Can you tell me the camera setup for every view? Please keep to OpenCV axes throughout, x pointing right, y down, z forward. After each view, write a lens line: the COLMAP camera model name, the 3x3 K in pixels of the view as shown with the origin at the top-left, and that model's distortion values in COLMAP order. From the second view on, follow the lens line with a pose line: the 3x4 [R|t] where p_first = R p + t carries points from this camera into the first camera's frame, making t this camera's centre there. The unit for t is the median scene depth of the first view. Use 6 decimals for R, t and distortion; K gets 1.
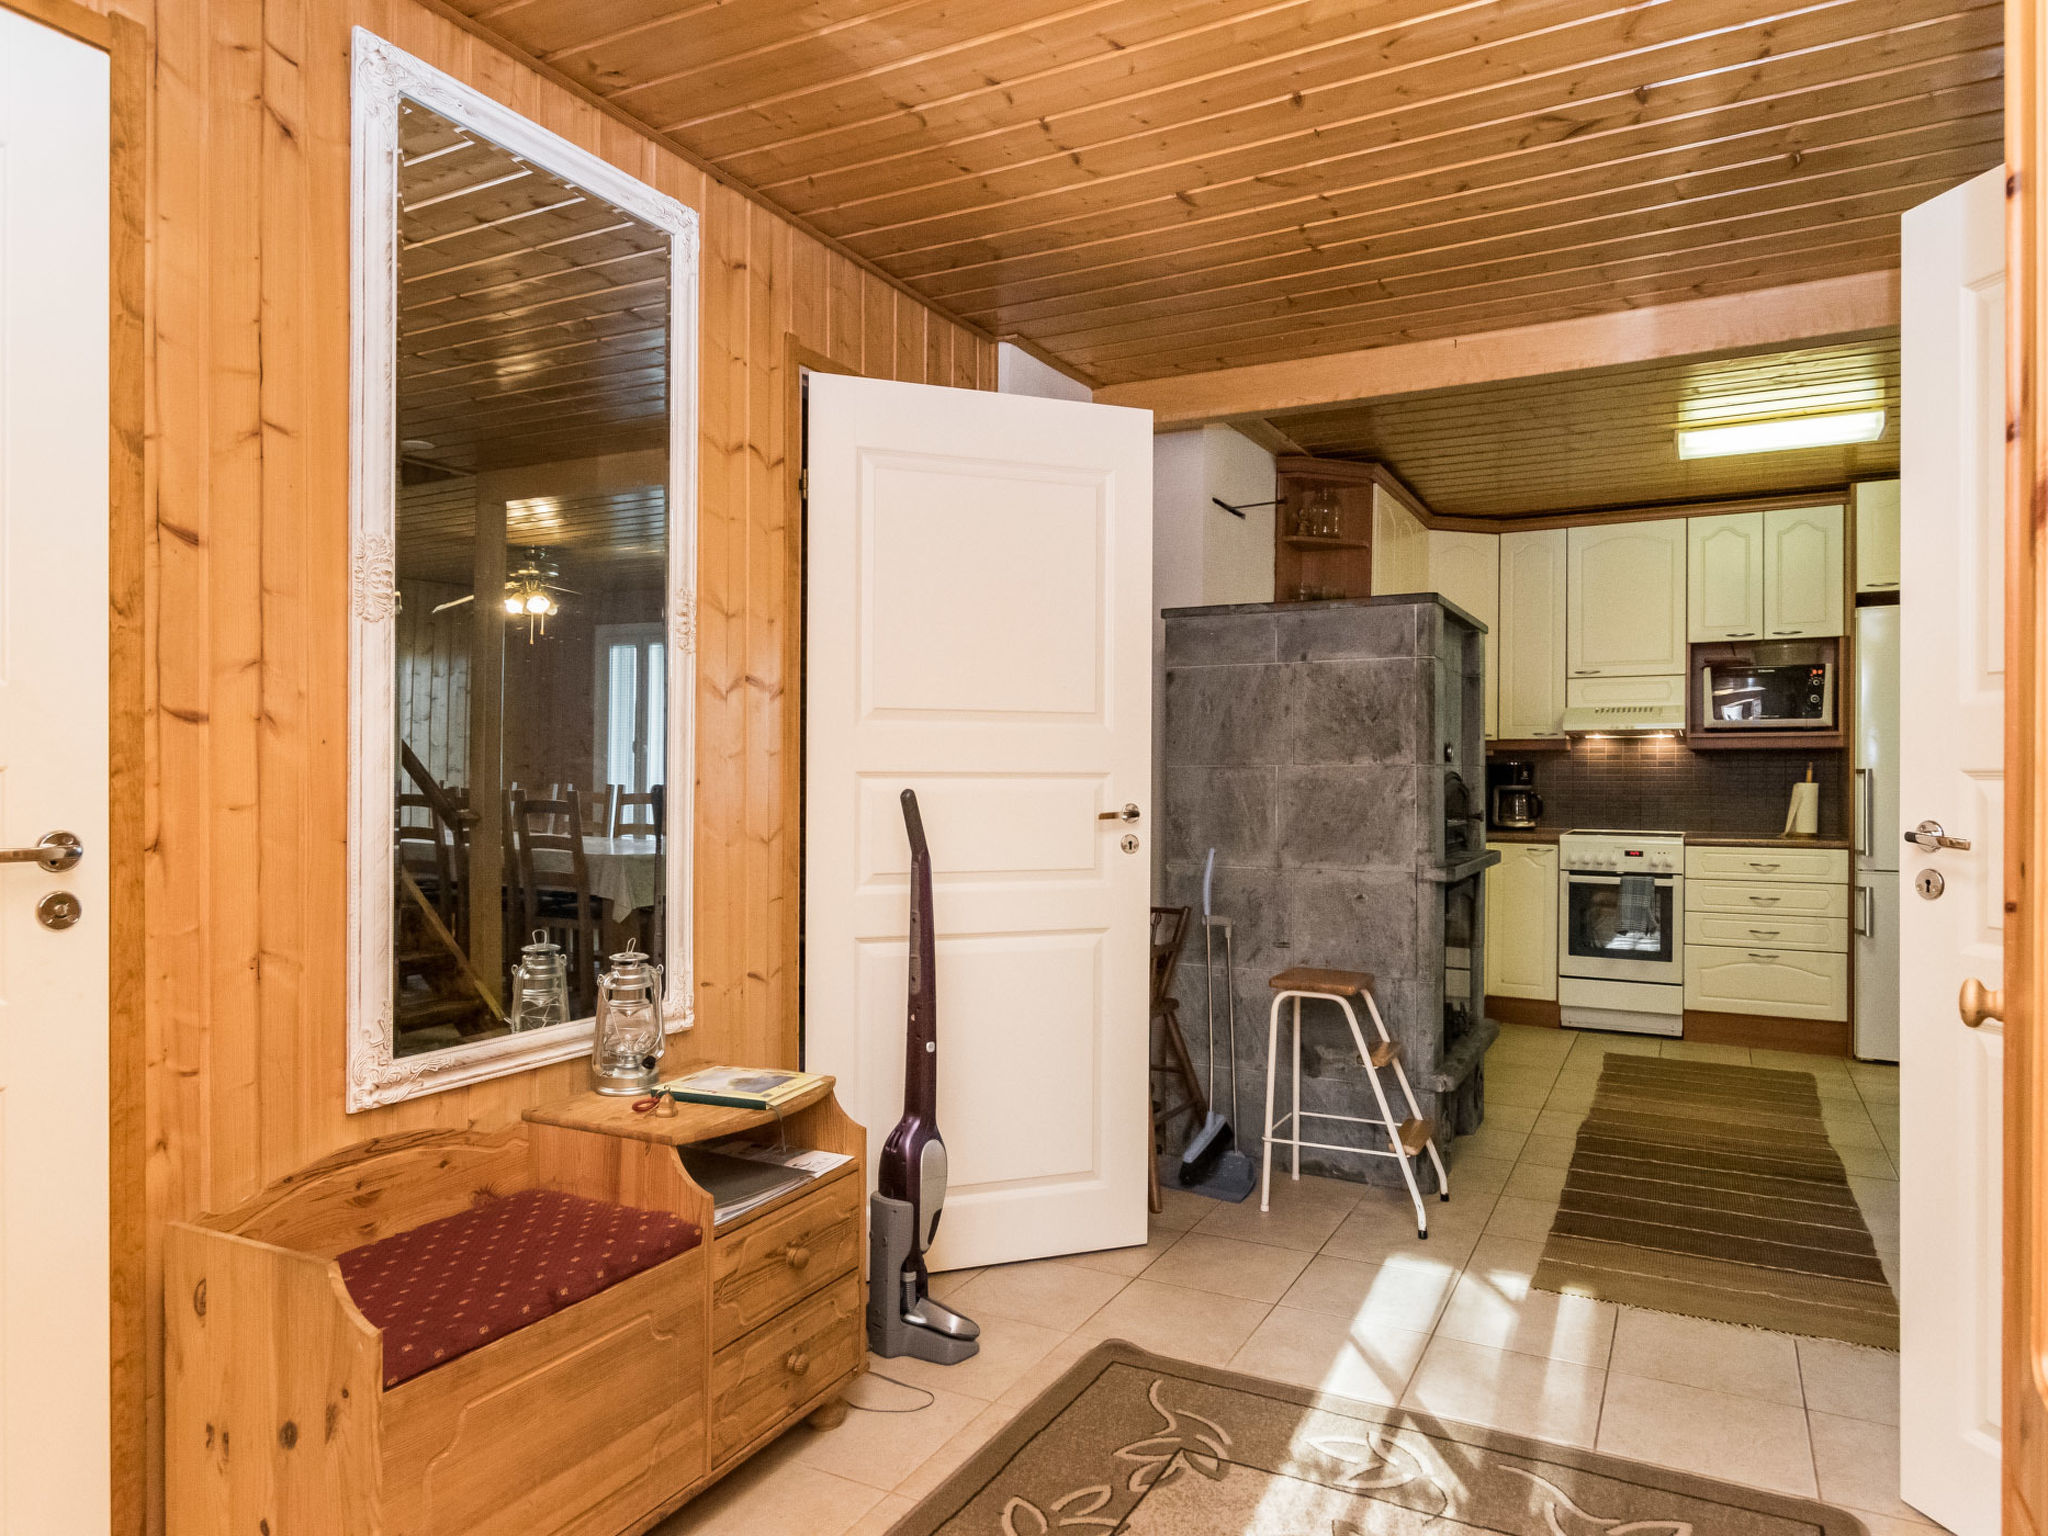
lens RADIAL K [[1314.1, 0, 1028.7], [0, 1314.1, 778.7], [0, 0, 1]] dist [-0.007918, -0.003149]
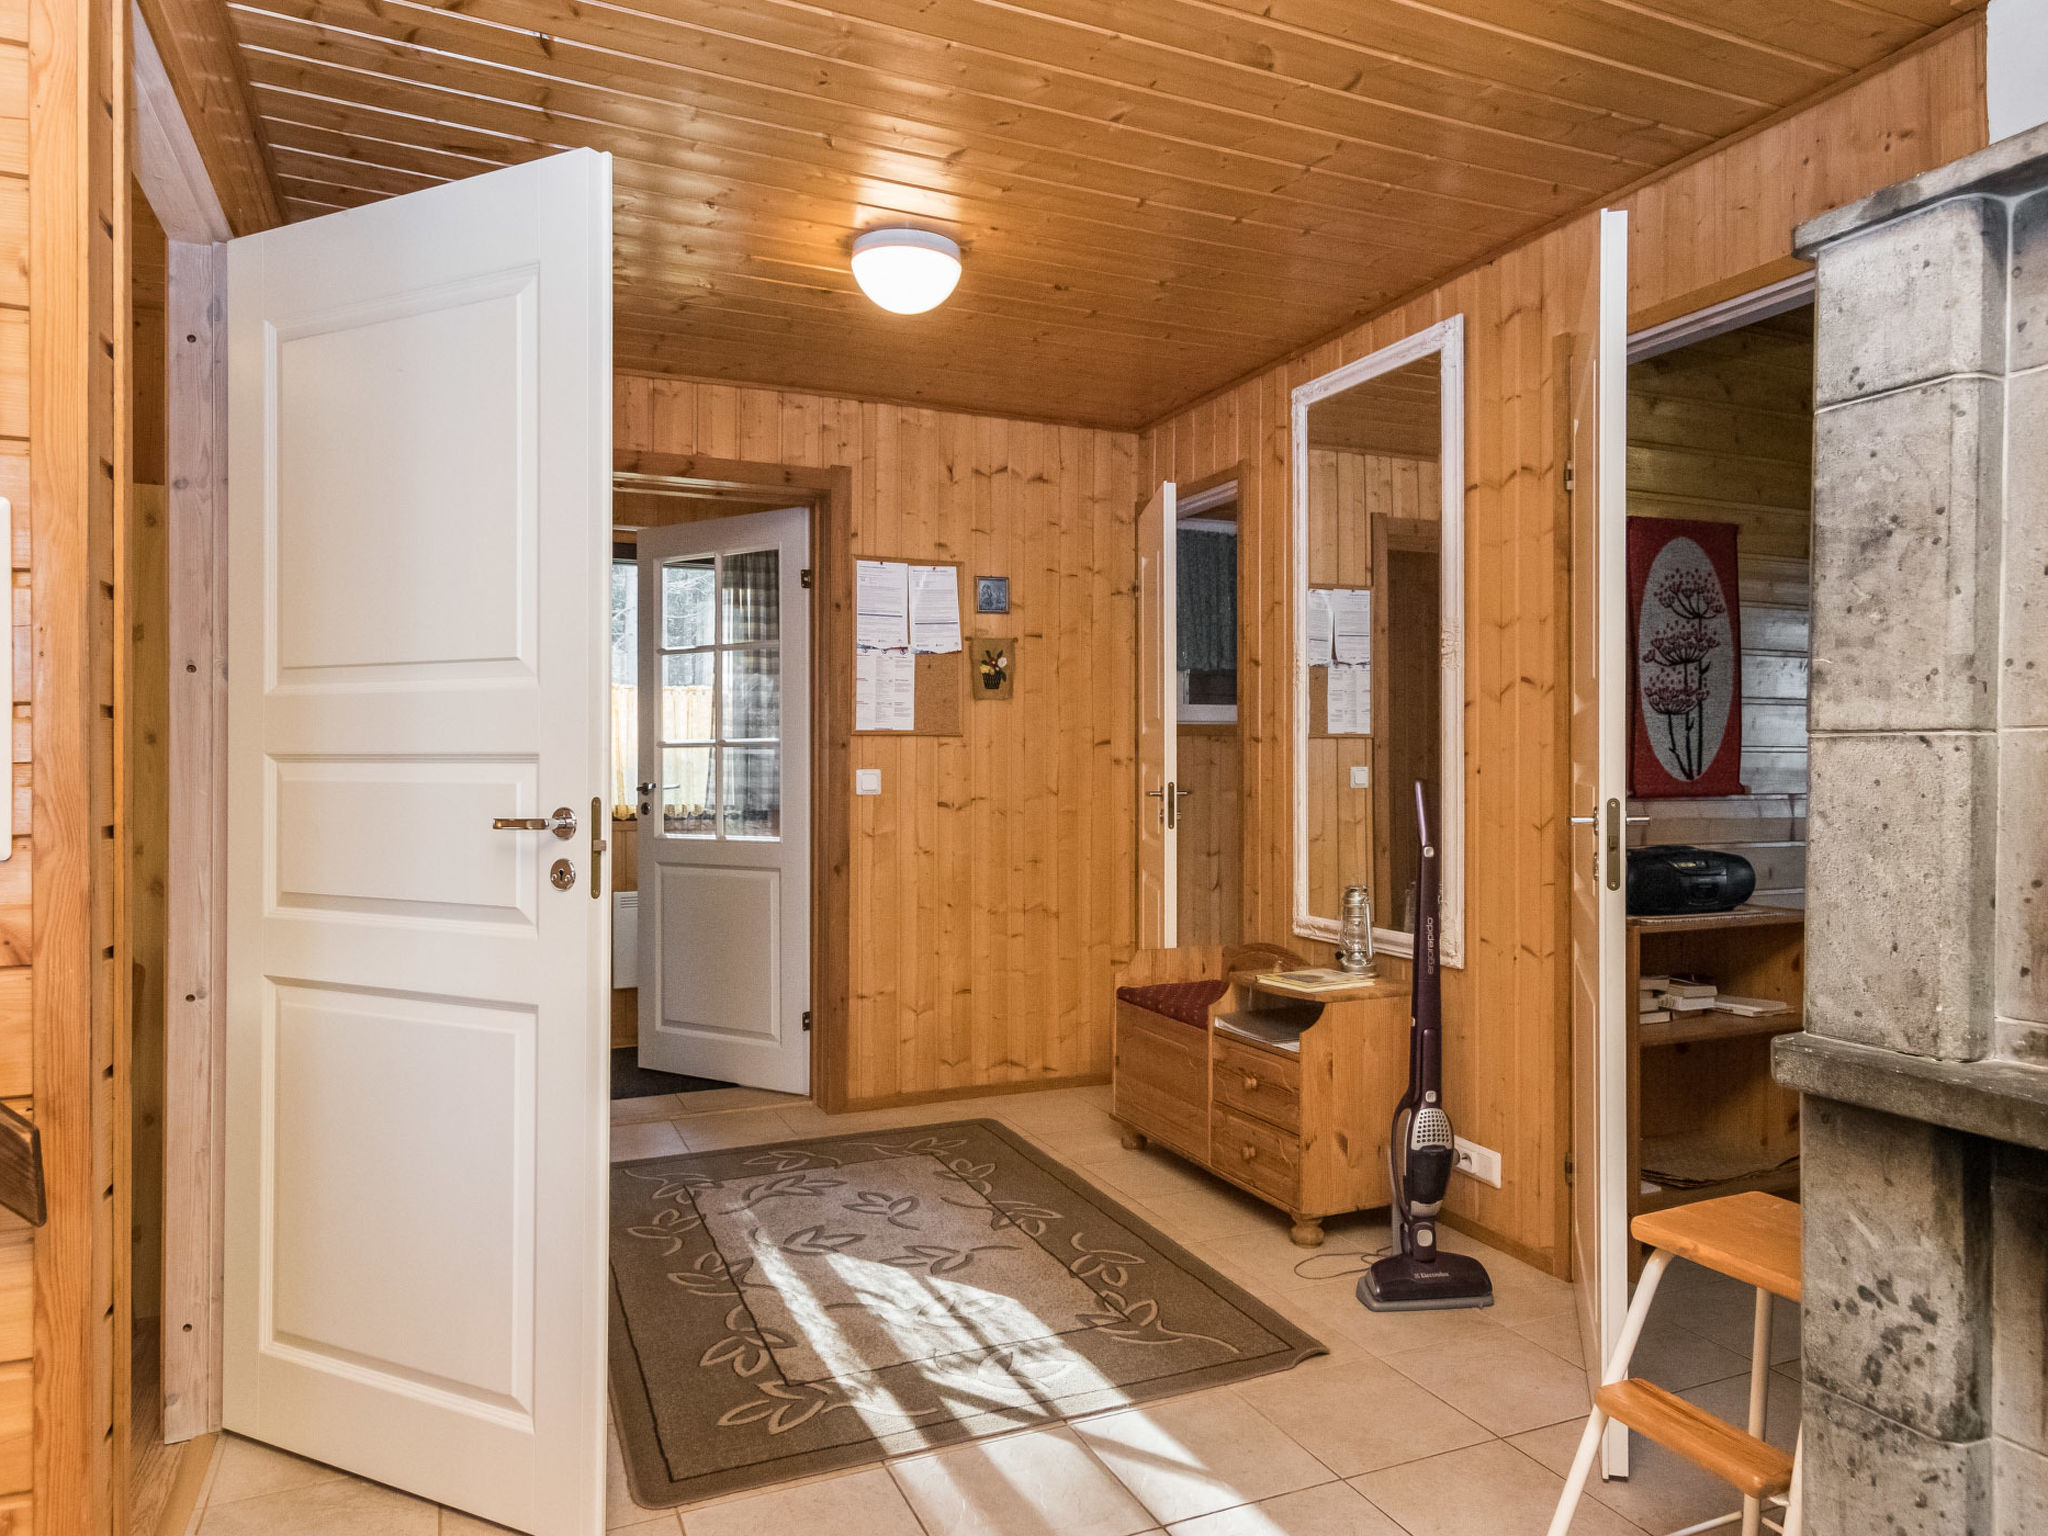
lens RADIAL K [[1268.4, 0, 1021.5], [0, 1268.4, 763.2], [0, 0, 1]] dist [-0.000213, 0.000374]
pose [[-0.633716, -0.001722, -0.773564, 1.084814], [-0.002503, 0.999997, -0.000175, -0.003999], [0.773562, 0.001825, -0.633718, 1.660221]]
